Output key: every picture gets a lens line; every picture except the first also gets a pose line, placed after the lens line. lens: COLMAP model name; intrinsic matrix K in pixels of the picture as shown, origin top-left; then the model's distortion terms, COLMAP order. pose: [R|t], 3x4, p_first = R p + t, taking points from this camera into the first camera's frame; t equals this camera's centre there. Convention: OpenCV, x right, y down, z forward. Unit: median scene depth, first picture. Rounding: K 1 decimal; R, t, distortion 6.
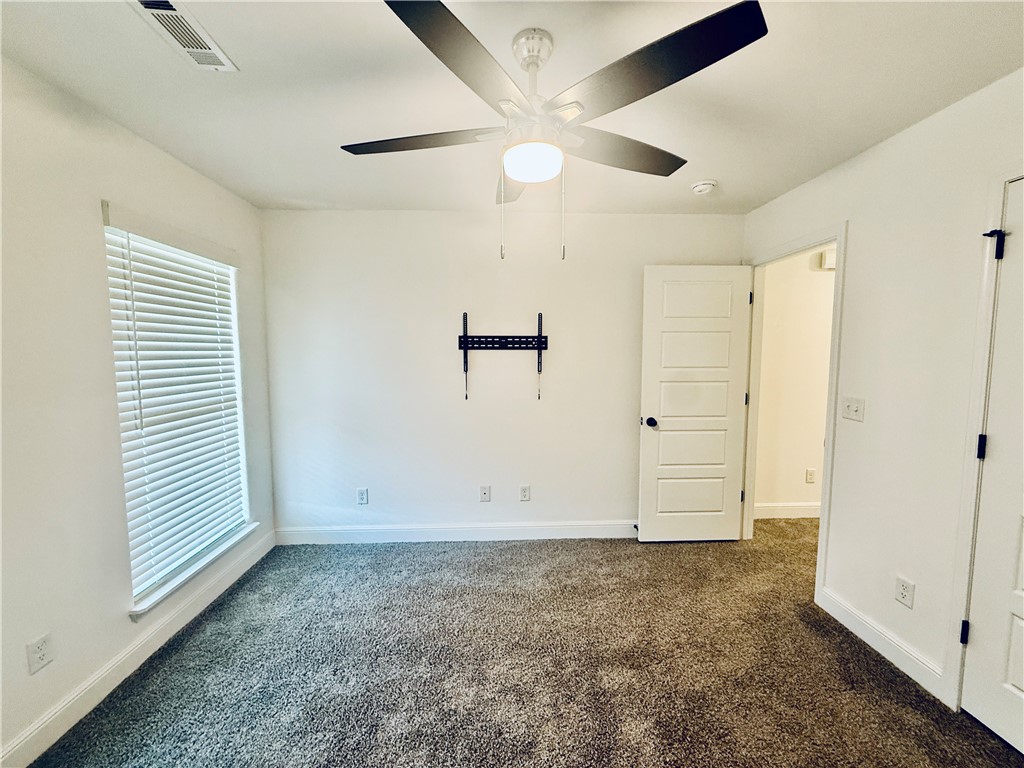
lens RADIAL K [[409.0, 0, 511.0], [0, 409.0, 385.6], [0, 0, 1]] dist [-0.000250, 0.000217]
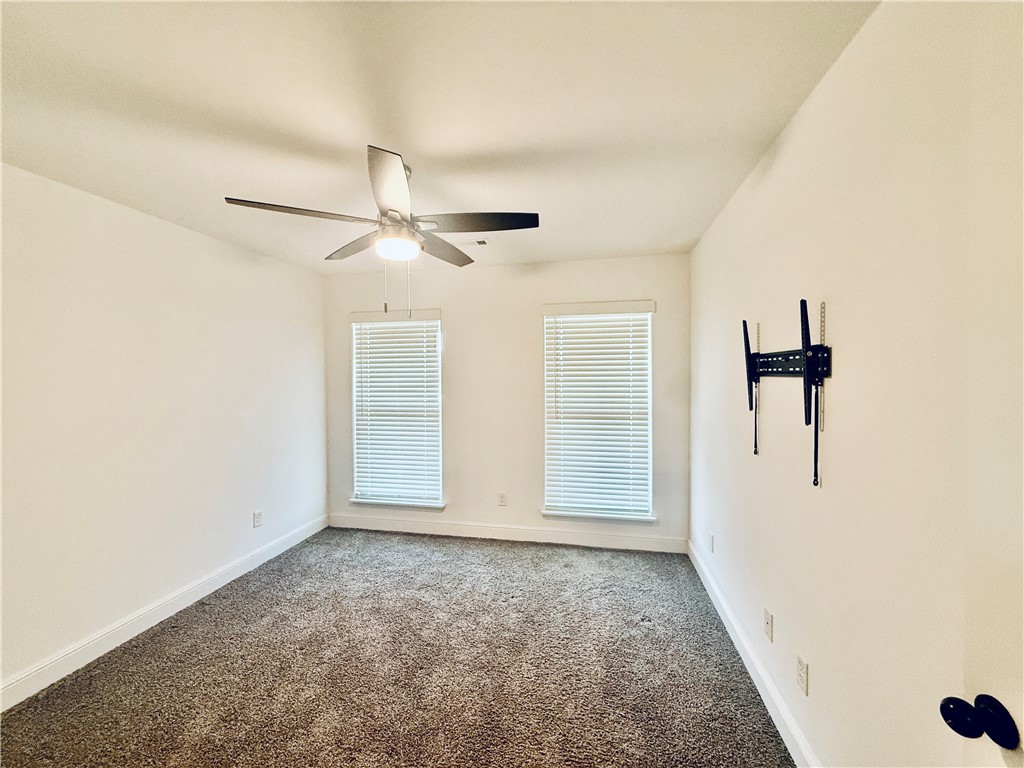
lens RADIAL K [[409.0, 0, 516.4], [0, 409.0, 376.1], [0, 0, 1]] dist [-0.000250, 0.000217]
pose [[-0.229255, 0.006611, -0.973344, 0.654476], [-0.072260, 0.997102, 0.023792, -0.082831], [0.970680, 0.075789, -0.228113, 0.854403]]
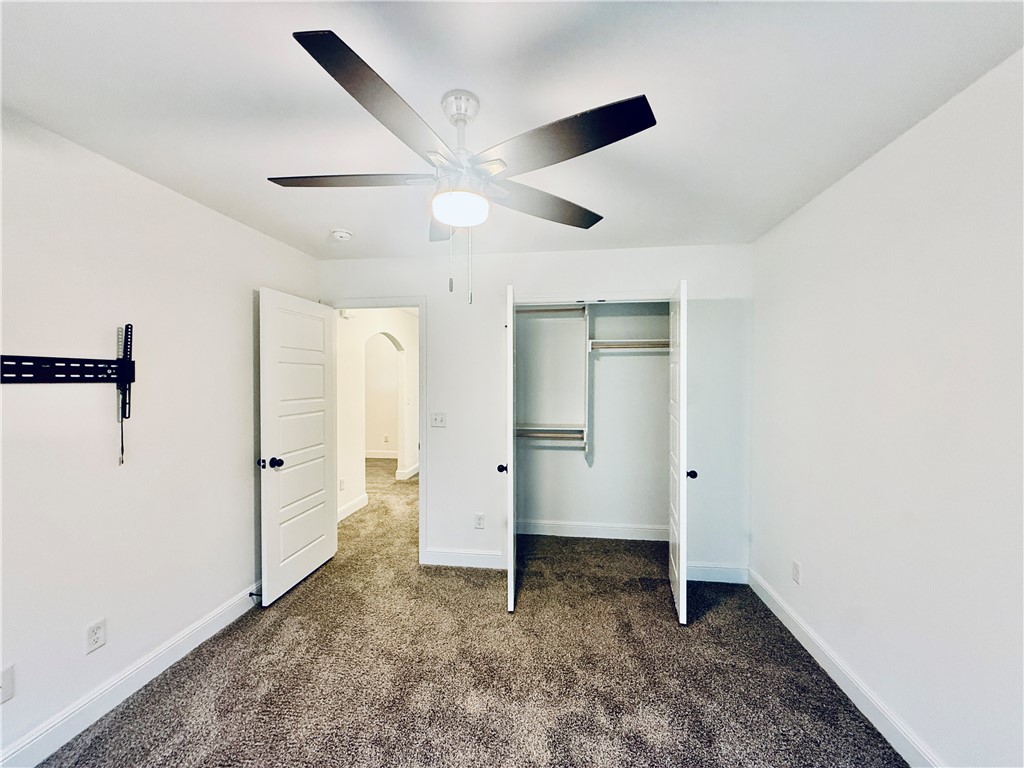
lens RADIAL K [[409.0, 0, 509.4], [0, 409.0, 384.0], [0, 0, 1]] dist [-0.000250, 0.000217]
pose [[0.173298, -0.012056, 0.984796, -0.468244], [0.082876, 0.996557, -0.002384, -0.038750], [-0.981376, 0.082029, 0.173700, 0.348103]]
